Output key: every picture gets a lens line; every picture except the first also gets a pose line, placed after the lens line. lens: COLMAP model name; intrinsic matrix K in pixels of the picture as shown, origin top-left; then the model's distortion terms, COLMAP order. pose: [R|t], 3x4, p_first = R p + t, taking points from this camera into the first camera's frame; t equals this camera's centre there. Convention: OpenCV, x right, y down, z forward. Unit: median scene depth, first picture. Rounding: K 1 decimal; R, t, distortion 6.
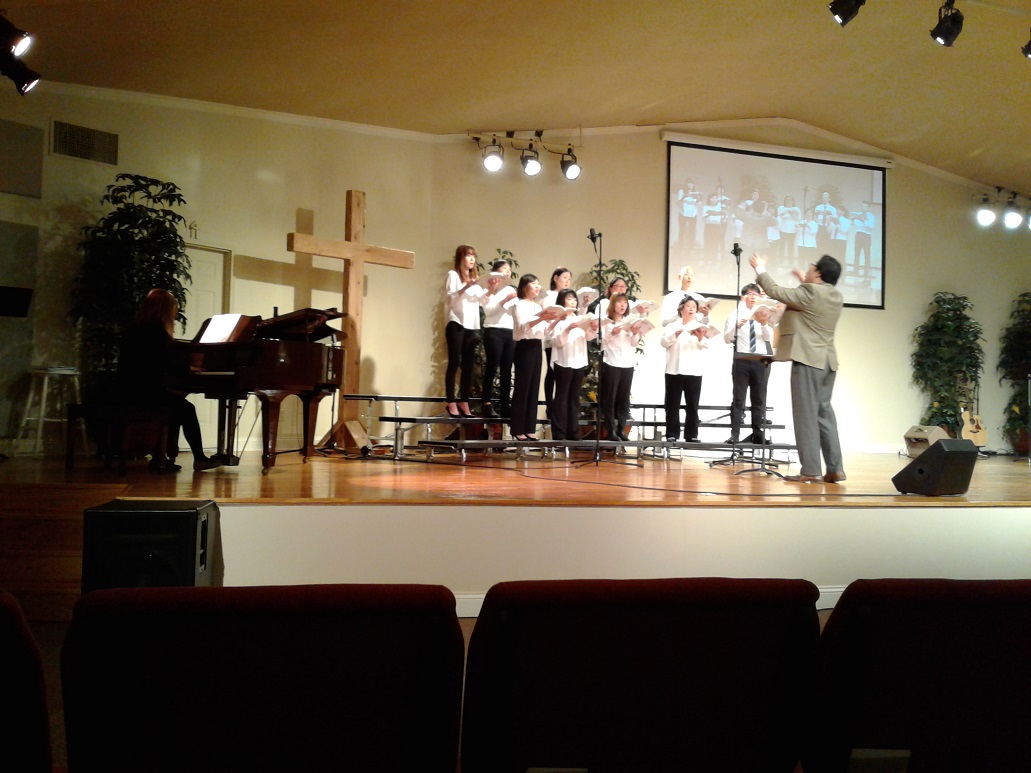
lens RADIAL K [[977.5, 0, 515.5], [0, 977.5, 386.5], [0, 0, 1]] dist [0.087815, -0.183532]
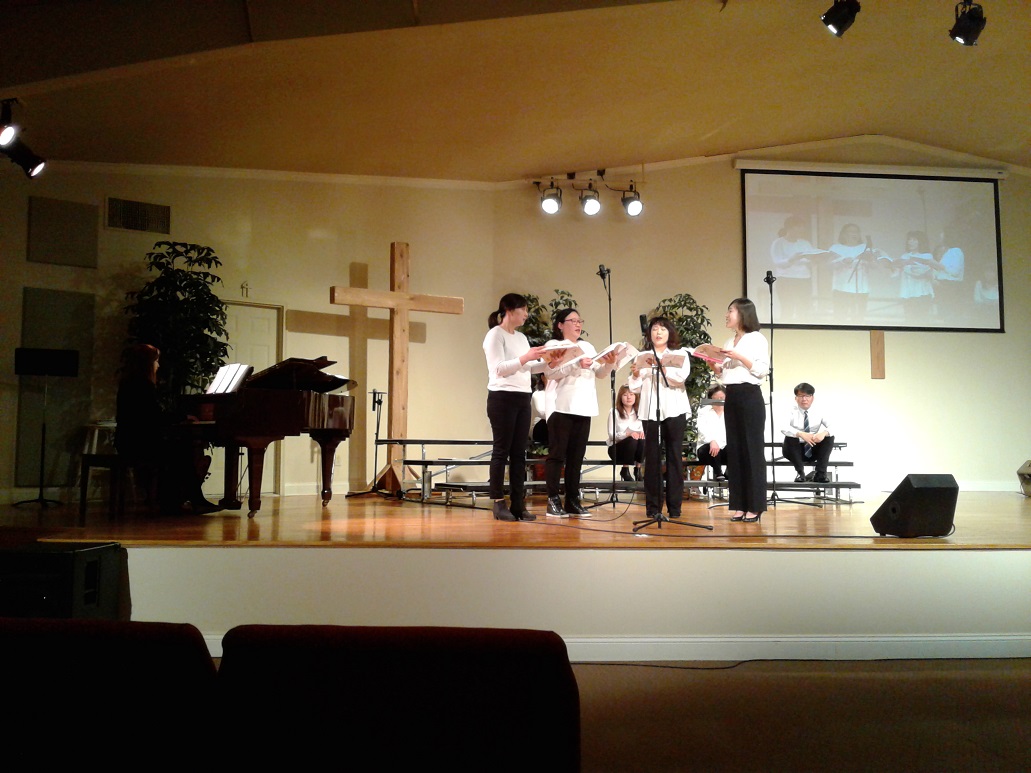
lens RADIAL K [[977.5, 0, 515.5], [0, 977.5, 386.5], [0, 0, 1]] dist [0.087815, -0.183532]
pose [[0.976358, -0.033958, -0.213475, 0.184312], [0.024634, 0.998629, -0.046187, 0.003757], [0.214750, 0.039836, 0.975856, 0.023337]]
